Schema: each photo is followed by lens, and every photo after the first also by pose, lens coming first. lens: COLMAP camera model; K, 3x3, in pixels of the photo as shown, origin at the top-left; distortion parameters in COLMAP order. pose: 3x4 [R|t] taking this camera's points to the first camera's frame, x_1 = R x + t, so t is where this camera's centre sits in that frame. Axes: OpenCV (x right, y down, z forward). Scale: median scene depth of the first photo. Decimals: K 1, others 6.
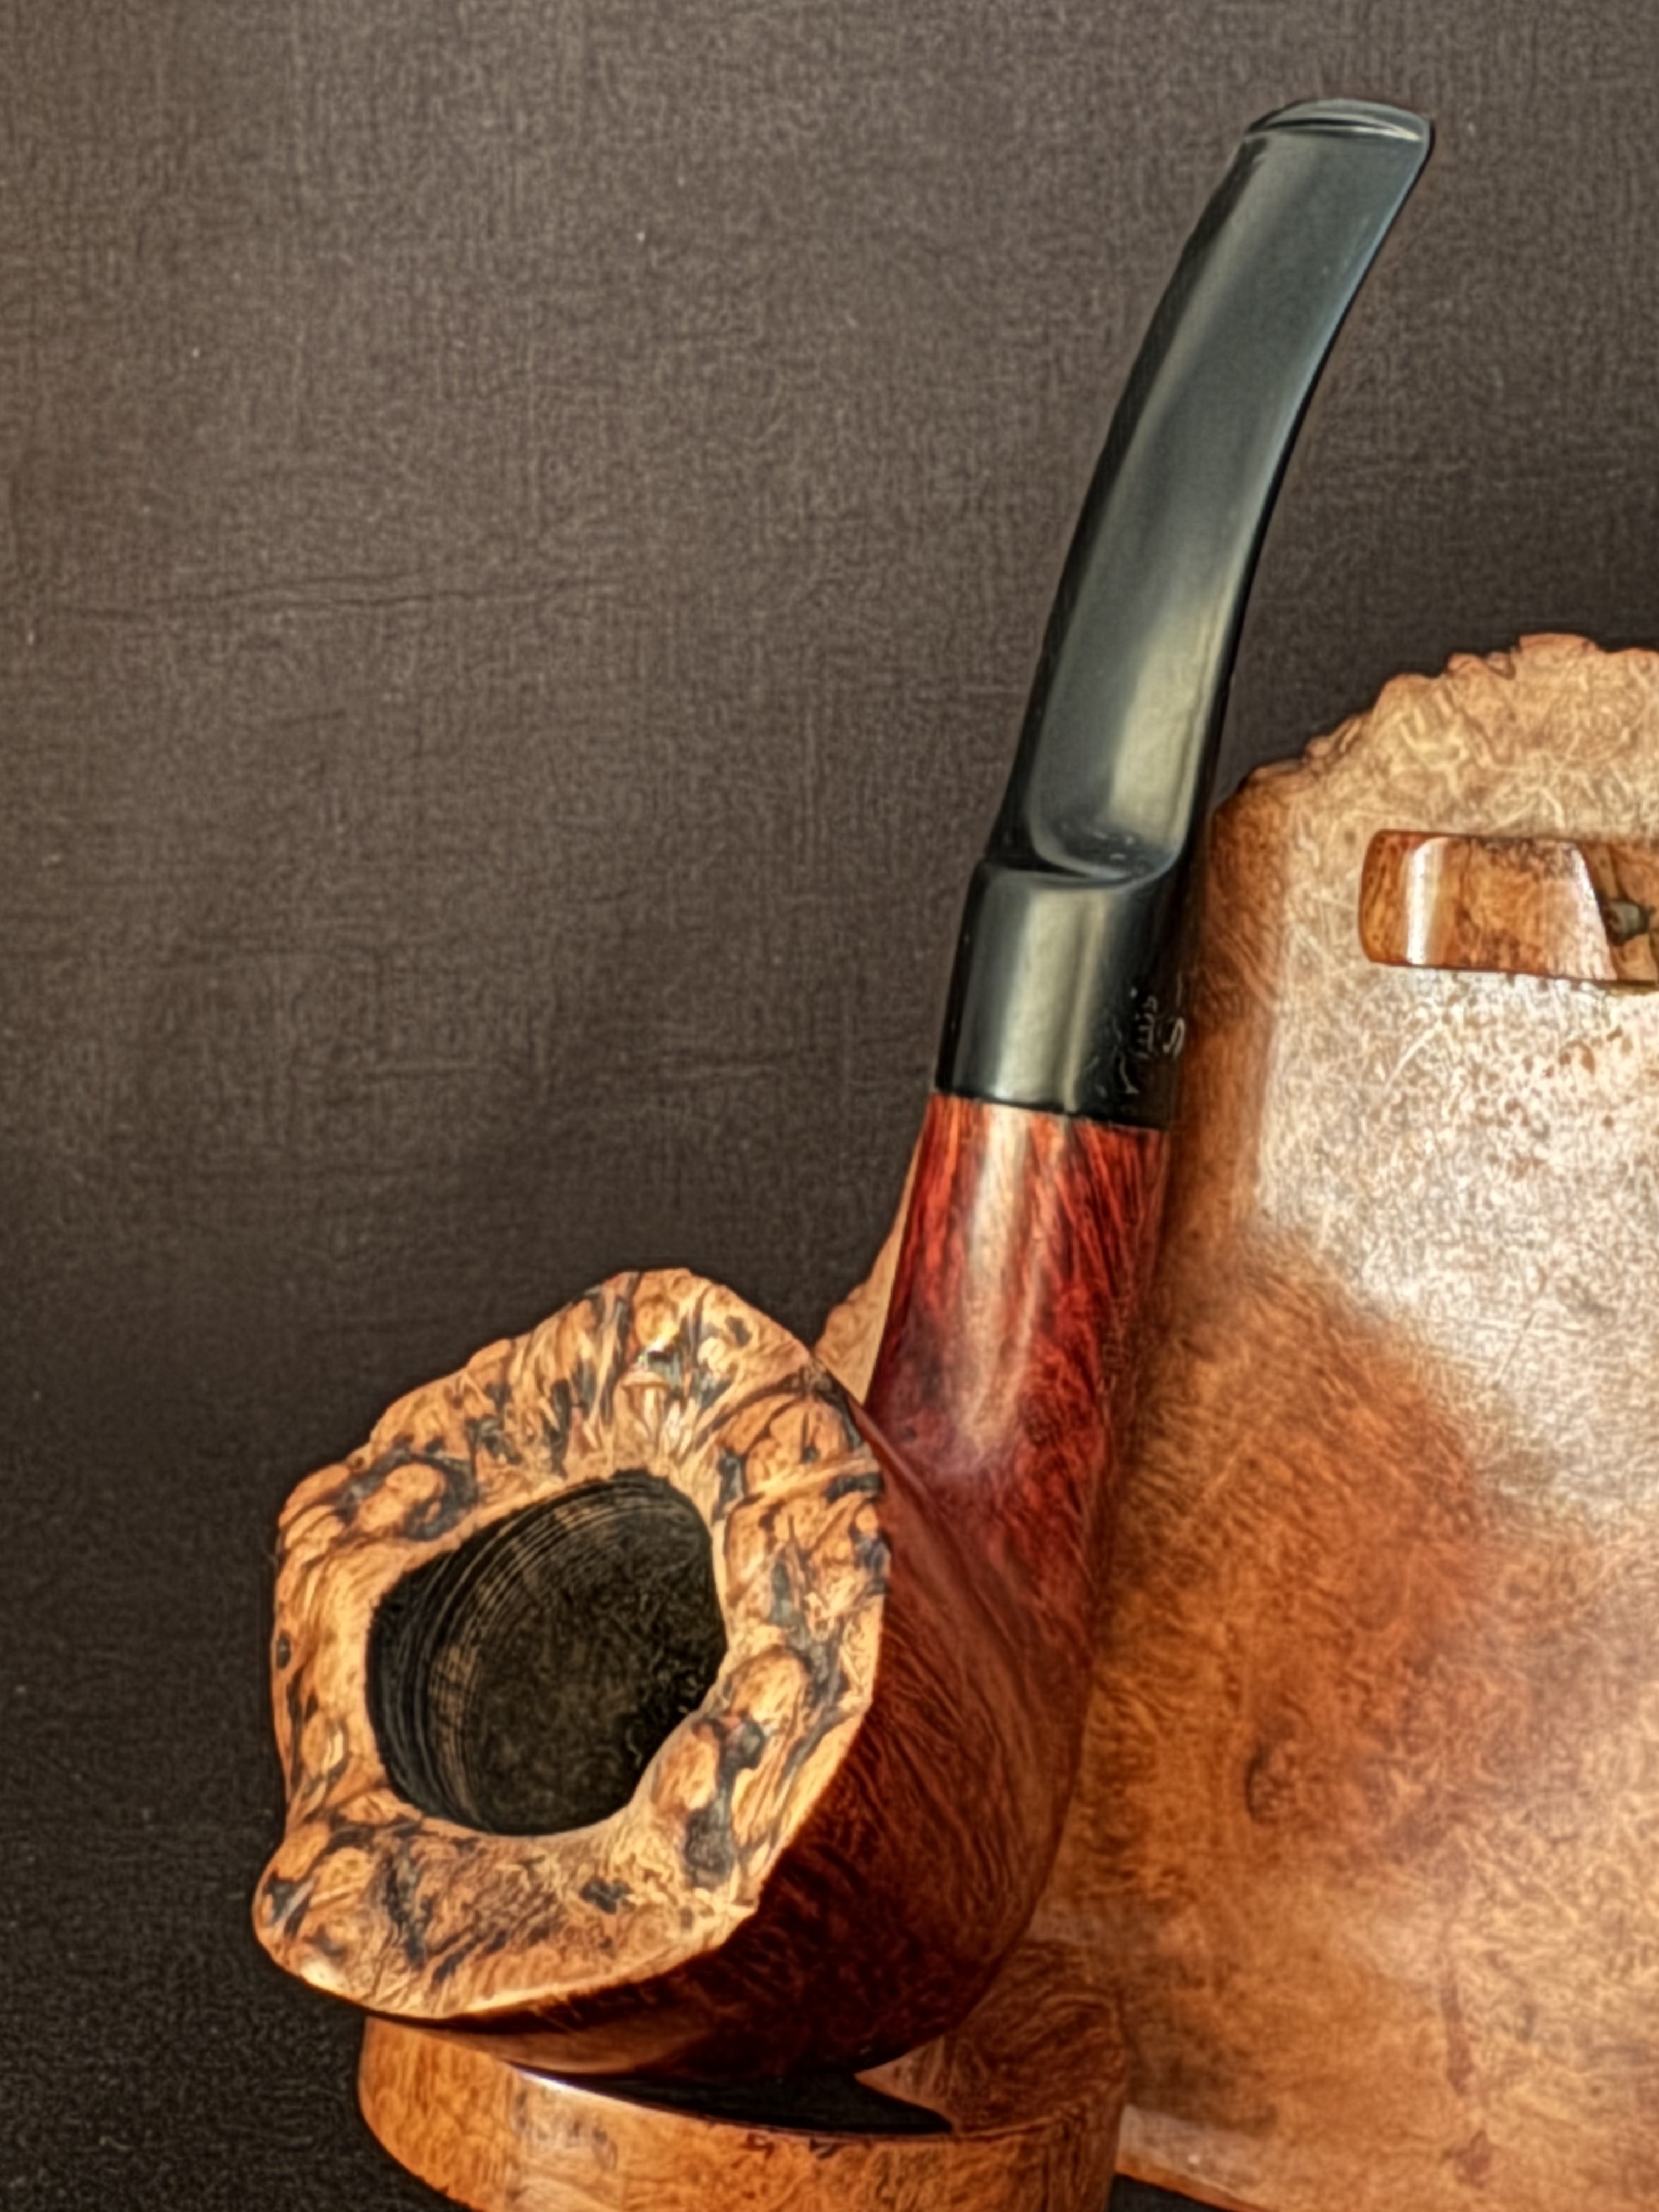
lens RADIAL K [[3149.4, 0, 824.6], [0, 3149.4, 922.0], [0, 0, 1]] dist [0.009808, -0.045437]
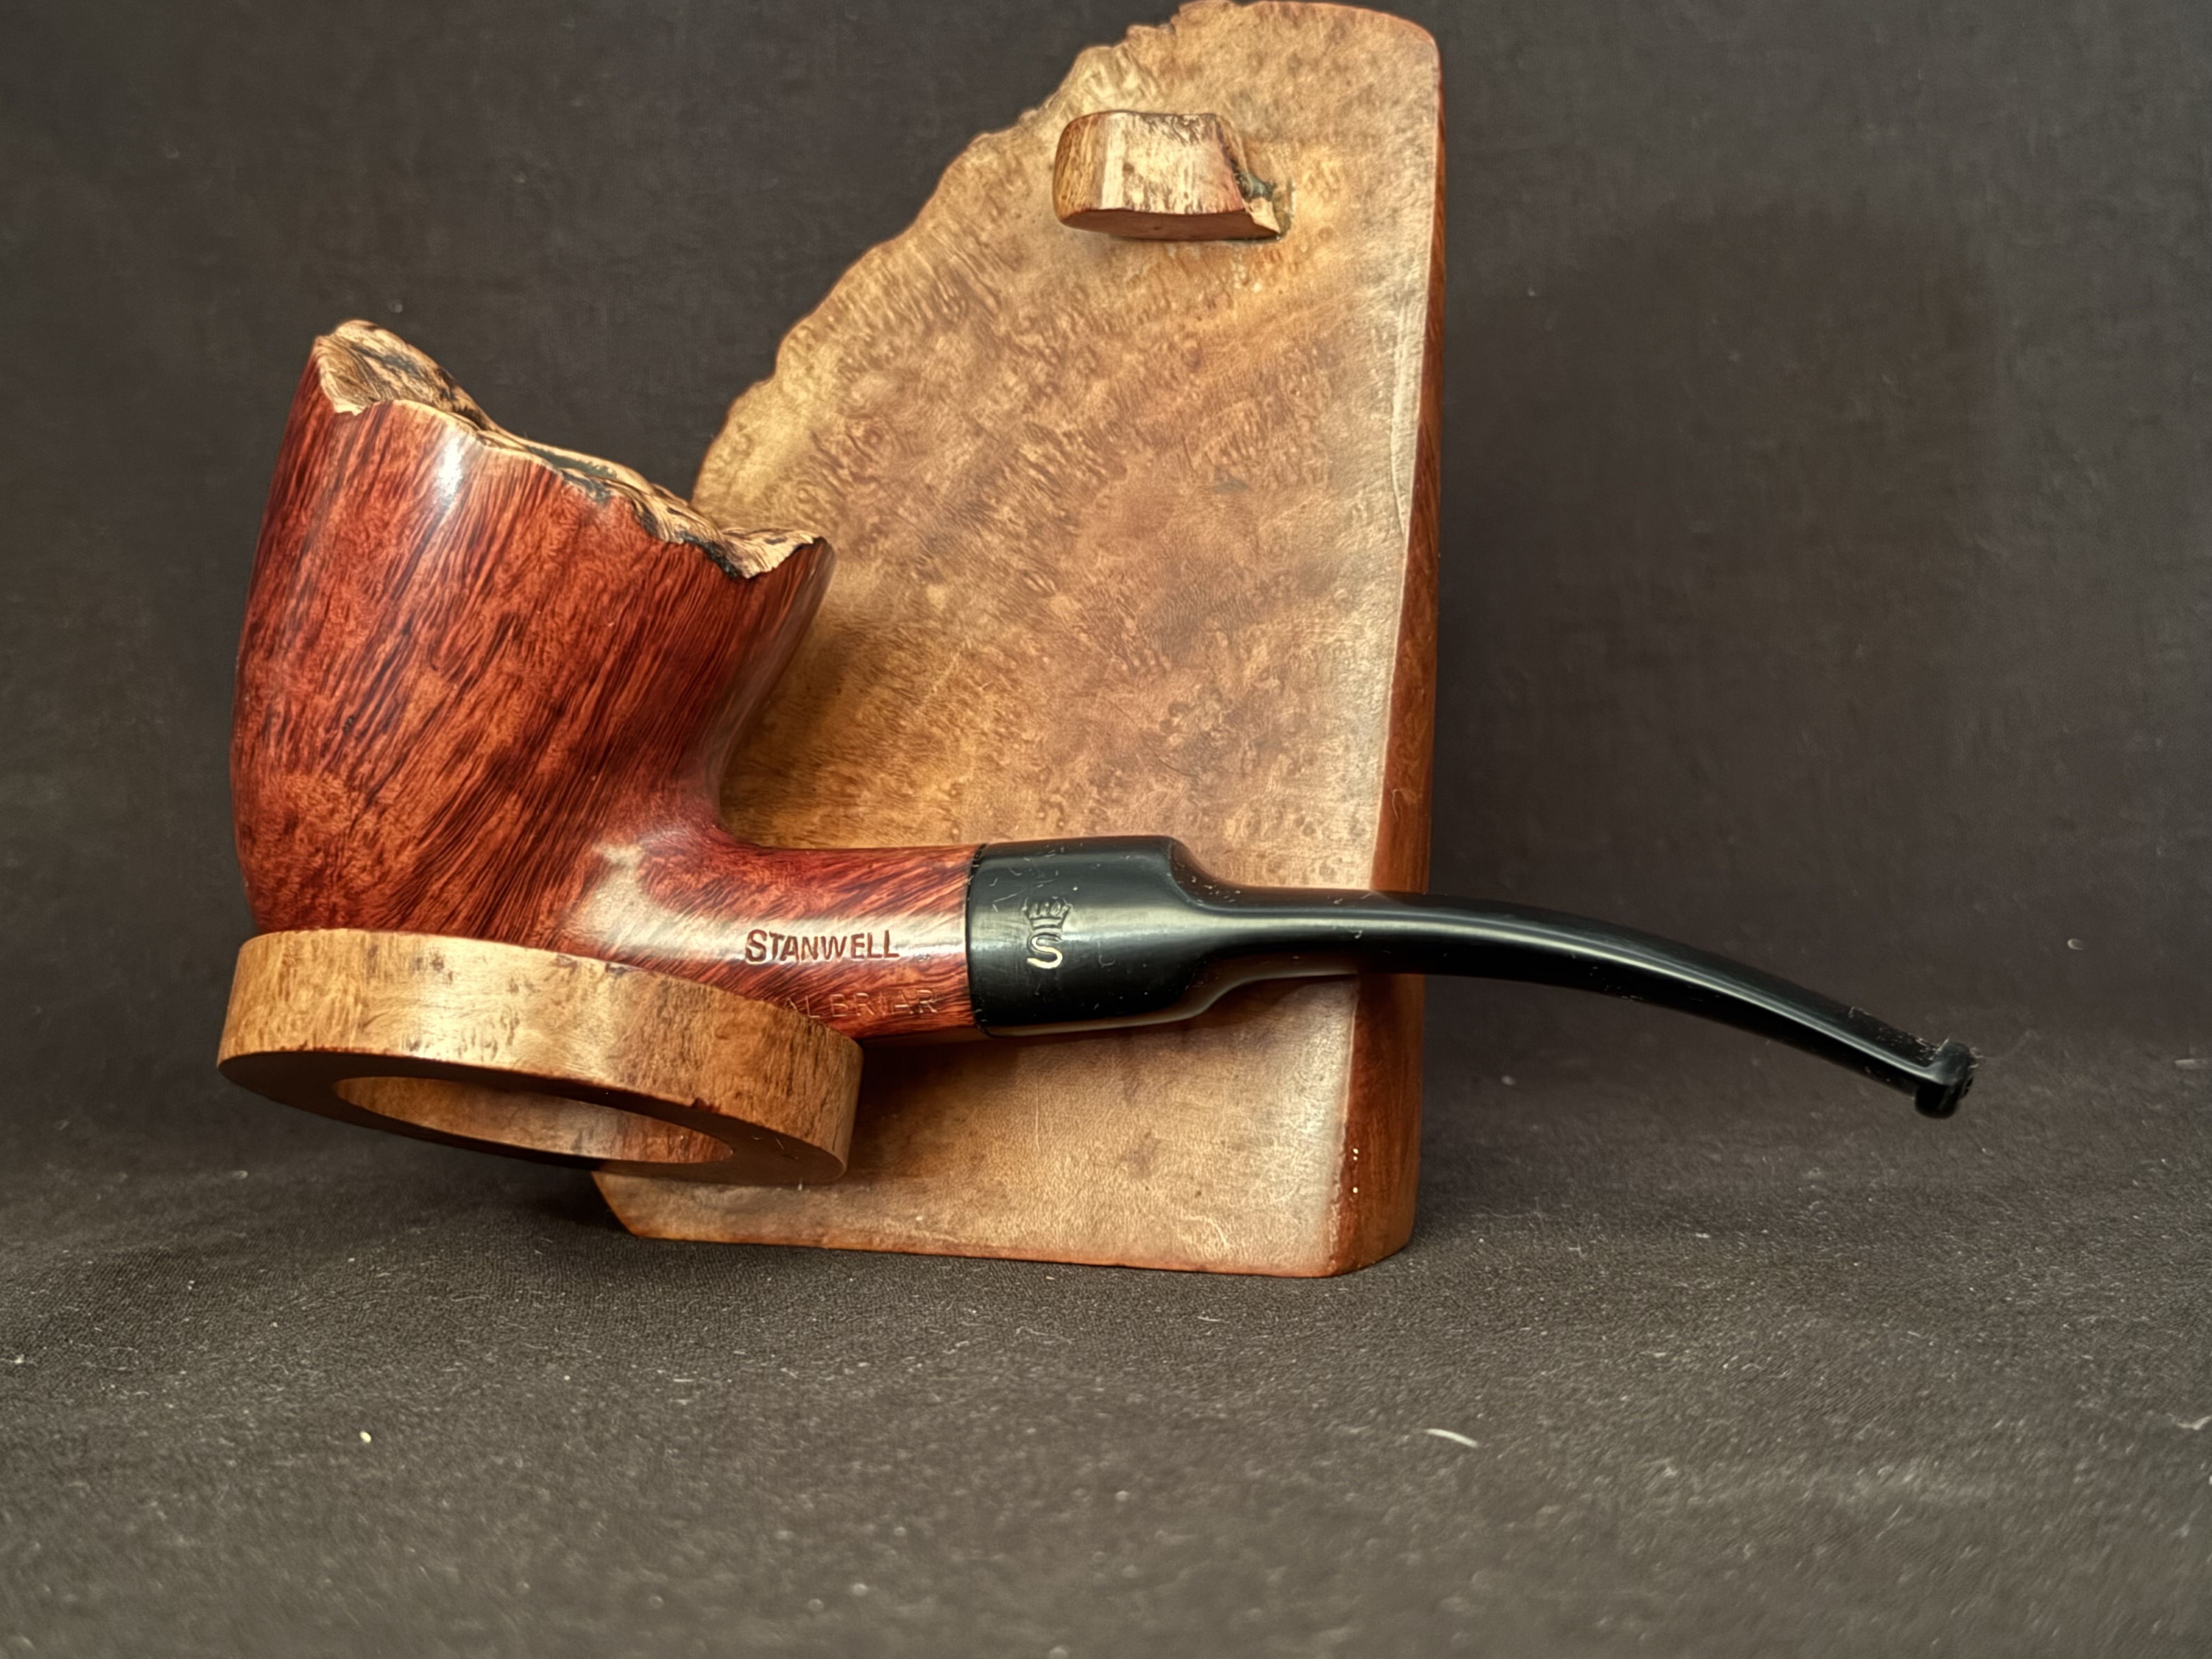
lens RADIAL K [[4141.4, 0, 1106.3], [0, 4141.4, 798.5], [0, 0, 1]] dist [0.148153, 0.066874]
pose [[0.991657, 0.028429, 0.125732, -0.015118], [-0.000791, 0.976703, -0.214596, 0.603212], [-0.128903, 0.212706, 0.968576, -0.592553]]
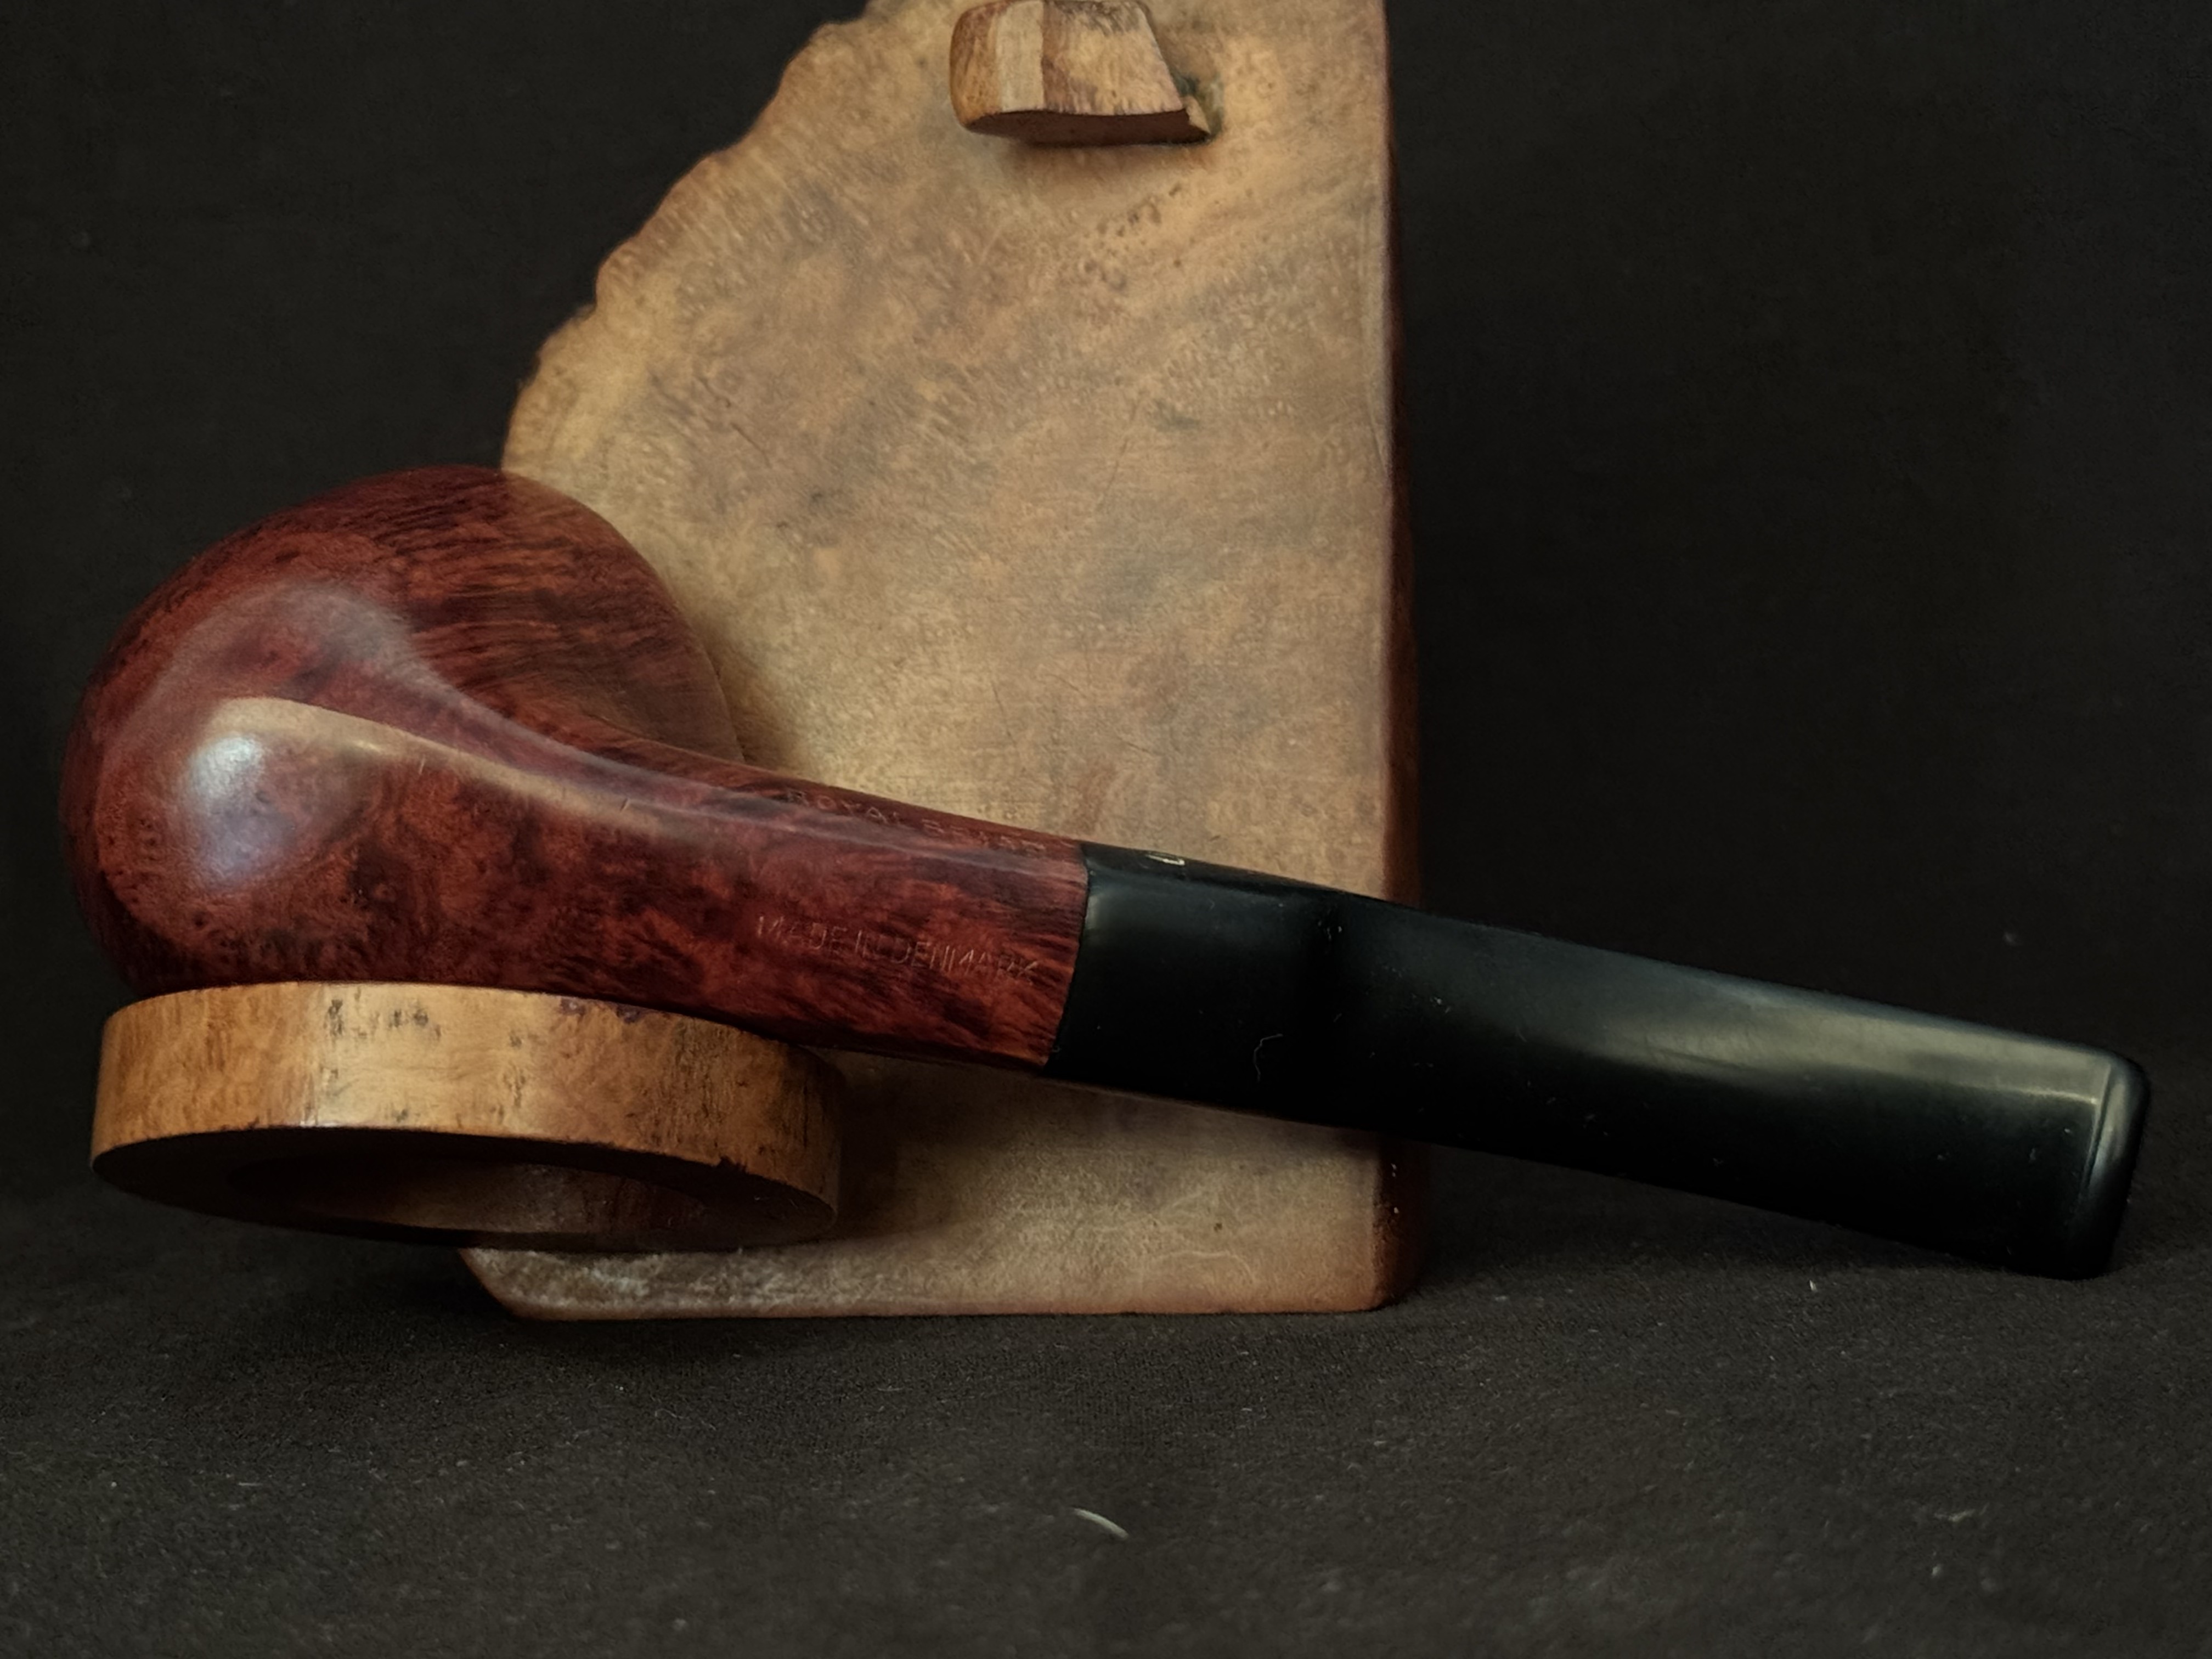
lens RADIAL K [[4693.8, 0, 1106.0], [0, 4693.8, 829.5], [0, 0, 1]] dist [0.060421, 2.070929]
pose [[0.941121, -0.021988, 0.337355, -0.348292], [0.089936, 0.978208, -0.187139, 0.572284], [-0.325888, 0.206461, 0.922589, -0.507837]]
